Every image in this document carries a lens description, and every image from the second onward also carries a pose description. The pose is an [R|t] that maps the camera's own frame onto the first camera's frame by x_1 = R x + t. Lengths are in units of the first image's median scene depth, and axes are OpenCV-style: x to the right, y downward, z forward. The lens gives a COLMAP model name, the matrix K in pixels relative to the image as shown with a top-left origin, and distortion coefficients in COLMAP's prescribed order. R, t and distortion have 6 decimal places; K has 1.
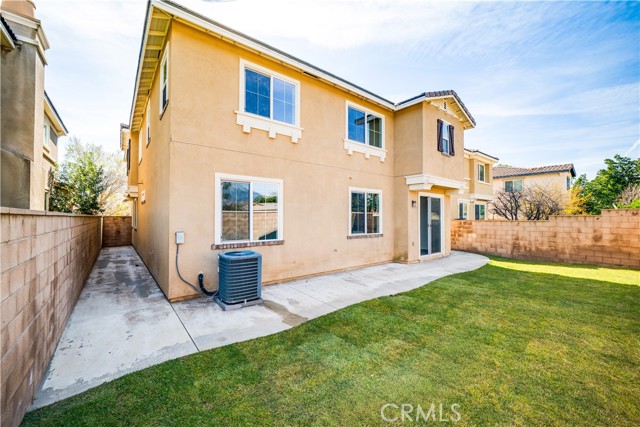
lens RADIAL K [[258.3, 0, 325.0], [0, 258.3, 212.9], [0, 0, 1]] dist [-0.006545, -0.000002]
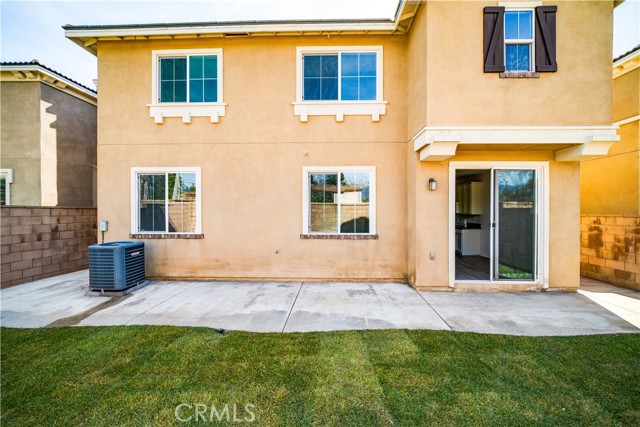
lens RADIAL K [[258.3, 0, 322.3], [0, 258.3, 212.0], [0, 0, 1]] dist [-0.006545, -0.000002]
pose [[0.753908, 0.006706, -0.656945, 0.592246], [0.009606, 0.999729, 0.021229, 0.010553], [0.656909, -0.022315, 0.753639, 0.473289]]
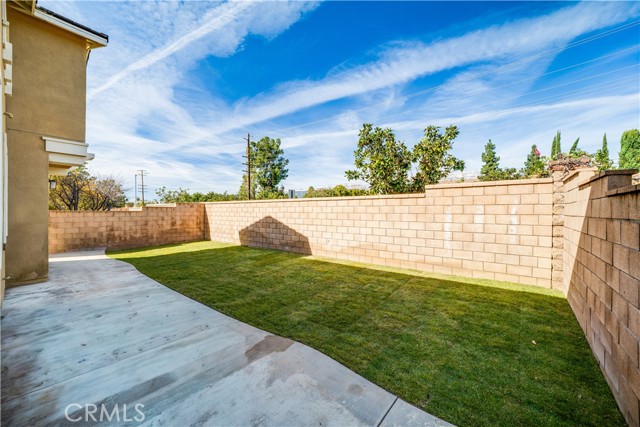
lens RADIAL K [[258.3, 0, 316.6], [0, 258.3, 212.3], [0, 0, 1]] dist [-0.006545, -0.000002]
pose [[-0.219870, -0.002481, 0.975526, -0.436689], [-0.021448, 0.999767, -0.002292, 0.024217], [-0.975293, -0.021427, -0.219872, 0.543326]]
